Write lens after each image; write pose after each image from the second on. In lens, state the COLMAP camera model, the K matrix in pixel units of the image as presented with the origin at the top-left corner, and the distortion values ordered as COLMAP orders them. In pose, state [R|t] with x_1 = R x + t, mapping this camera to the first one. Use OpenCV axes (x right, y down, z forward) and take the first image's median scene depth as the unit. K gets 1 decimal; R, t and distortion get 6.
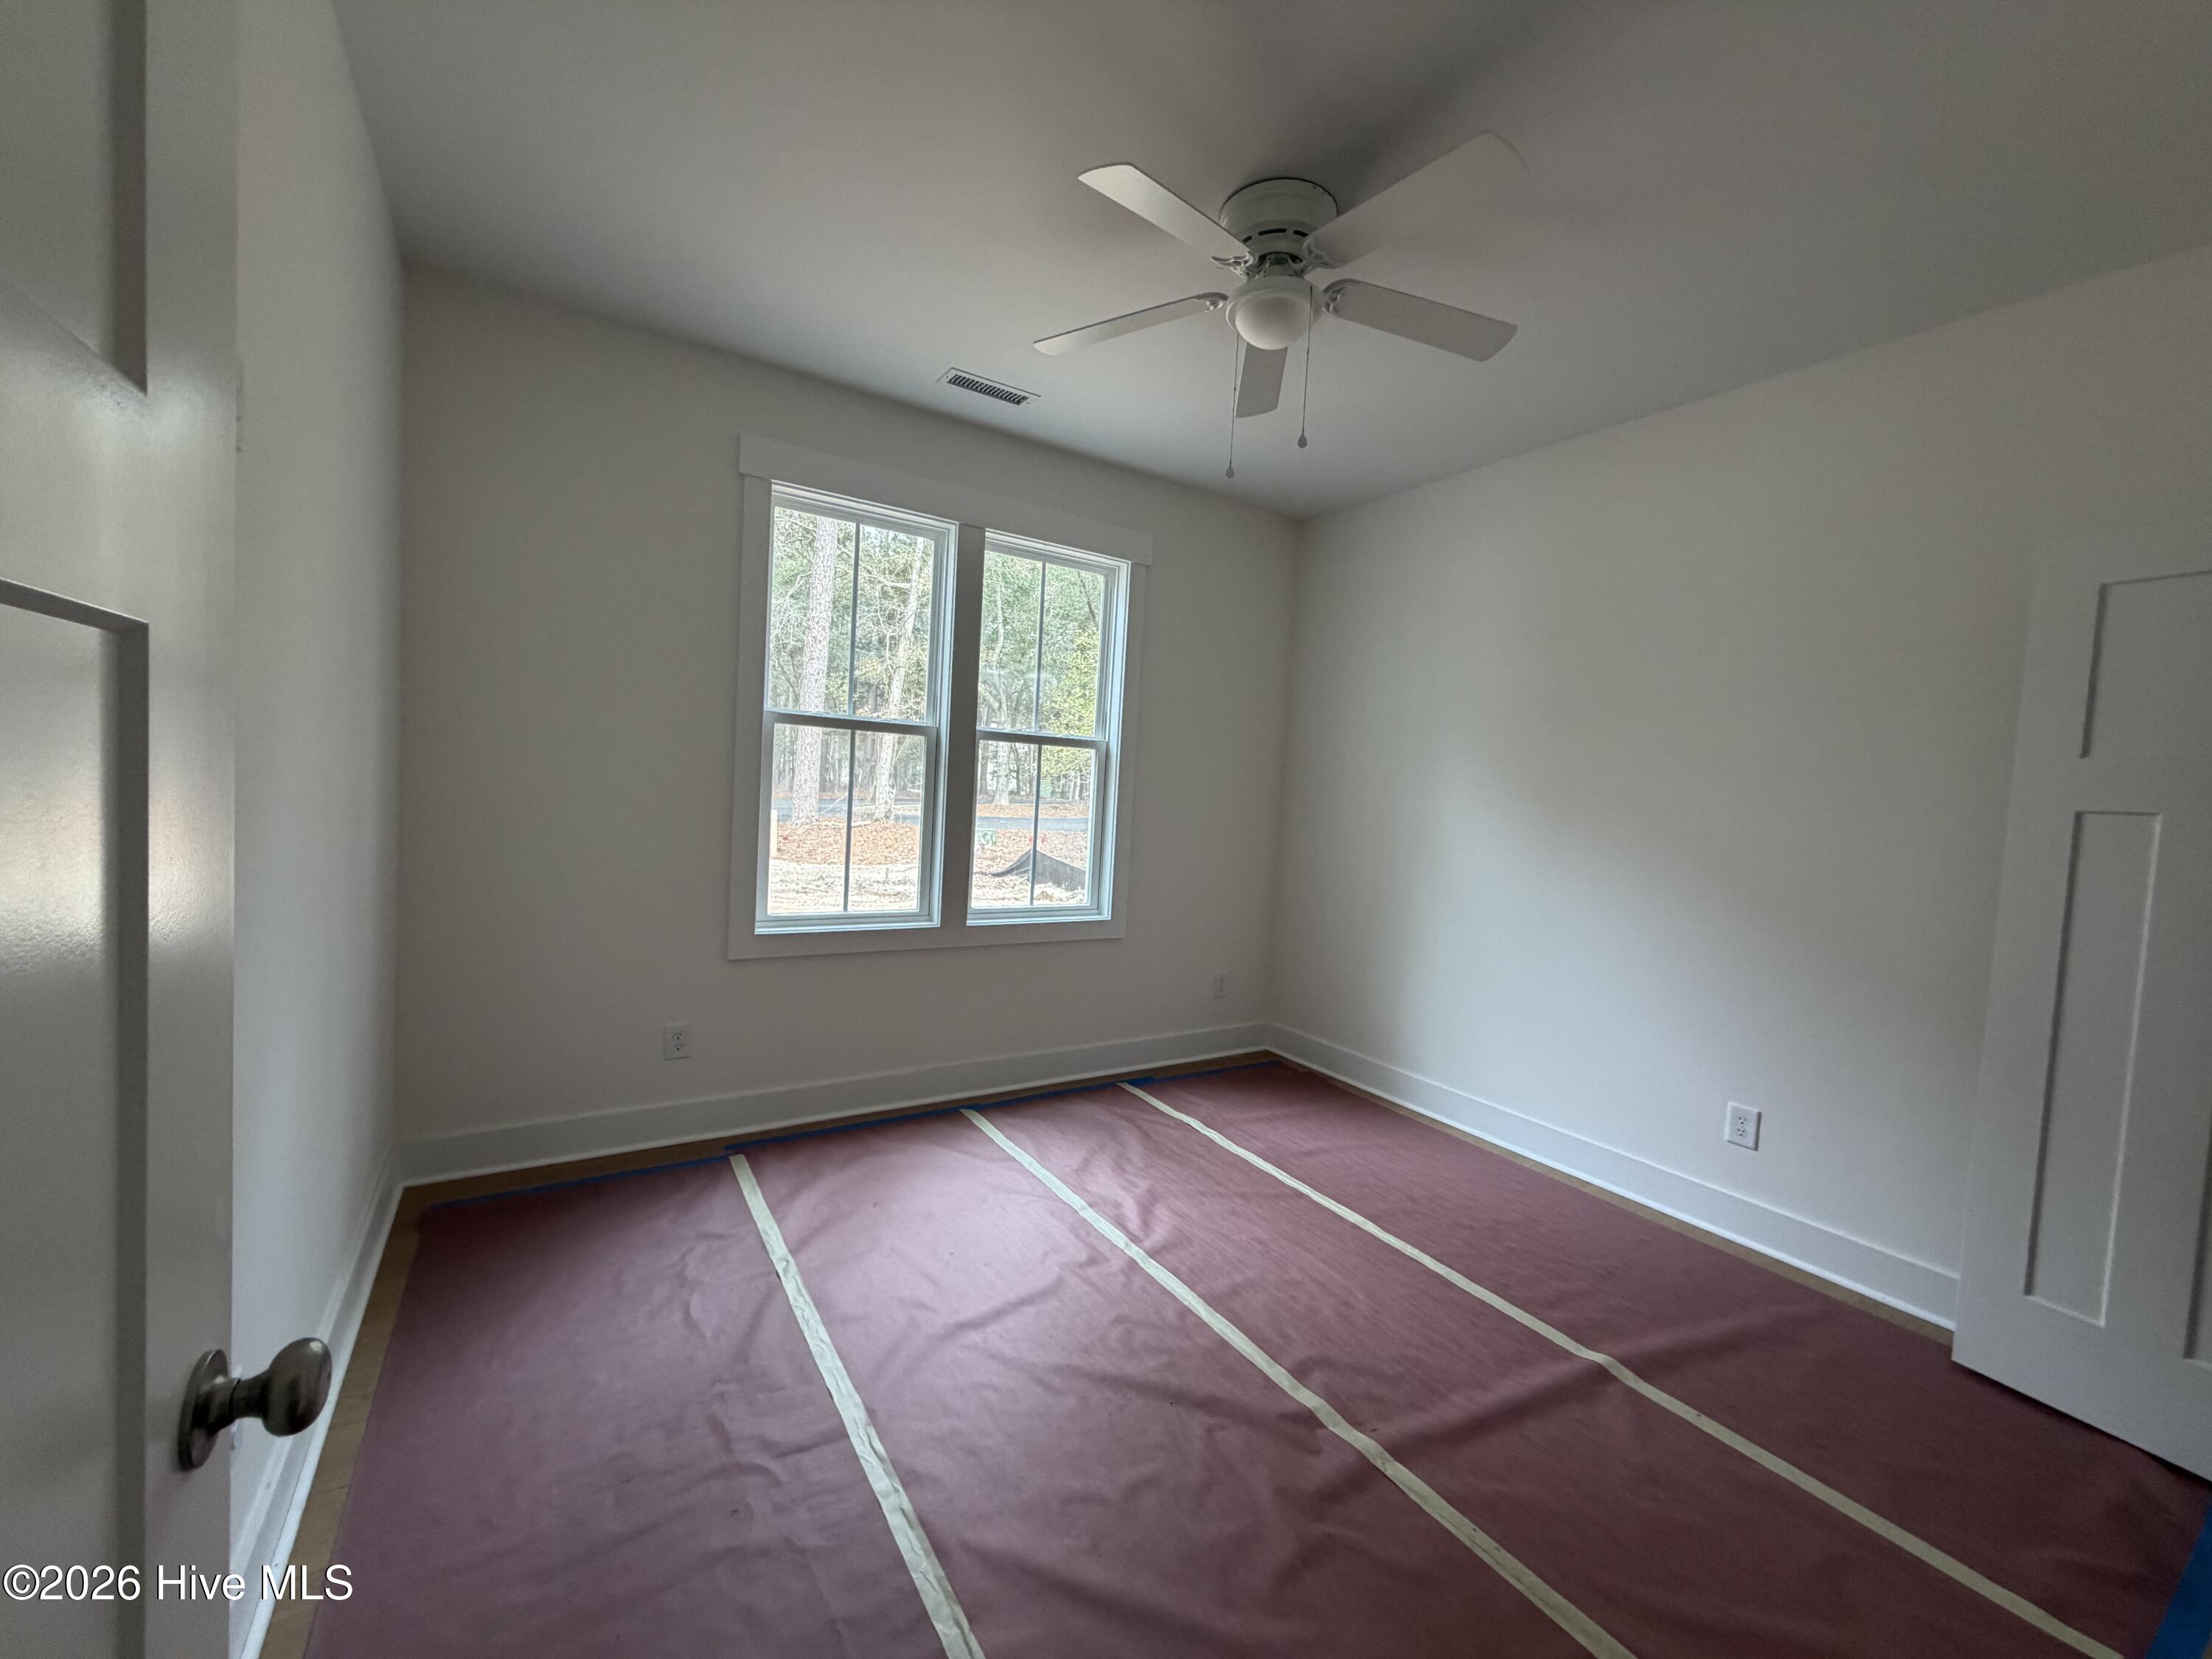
lens RADIAL K [[885.9, 0, 1109.2], [0, 885.9, 839.2], [0, 0, 1]] dist [-0.000896, -0.000106]
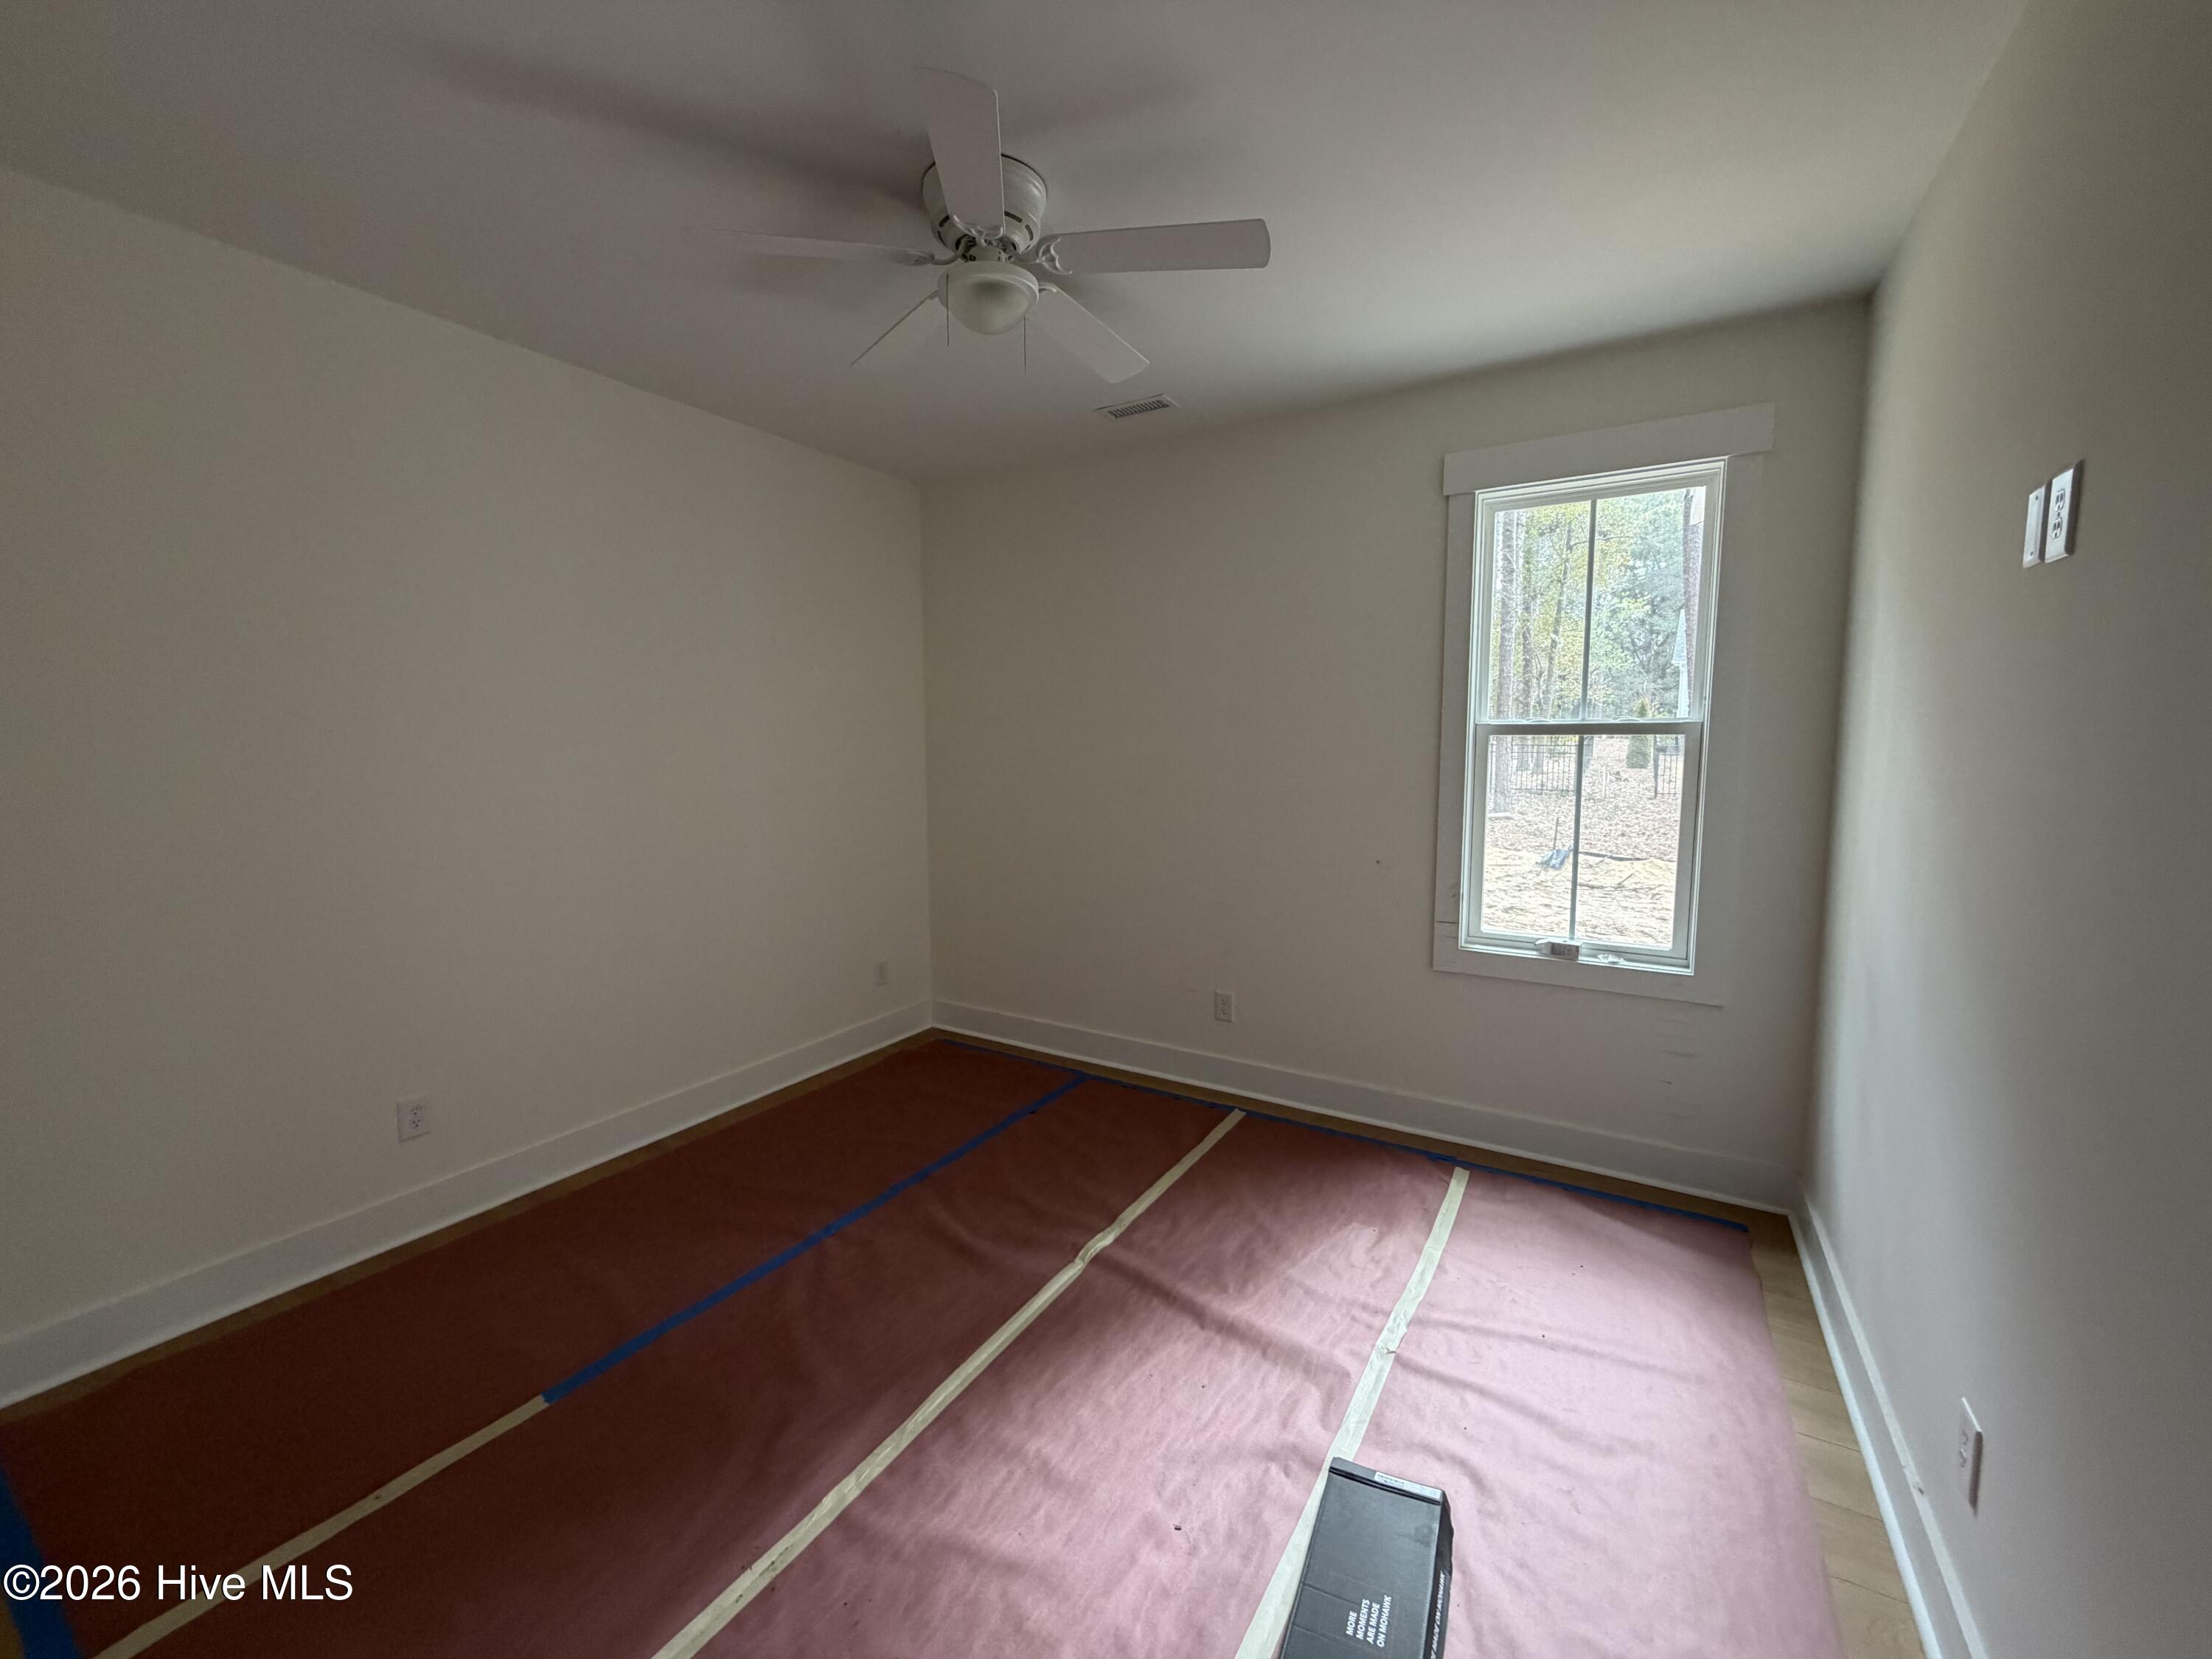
lens RADIAL K [[885.9, 0, 1109.2], [0, 885.9, 839.2], [0, 0, 1]] dist [-0.000896, -0.000106]
pose [[0.454659, 0.020981, -0.890419, 0.329694], [-0.051182, 0.998686, -0.002602, 0.007661], [0.889194, 0.046757, 0.455135, 0.202706]]
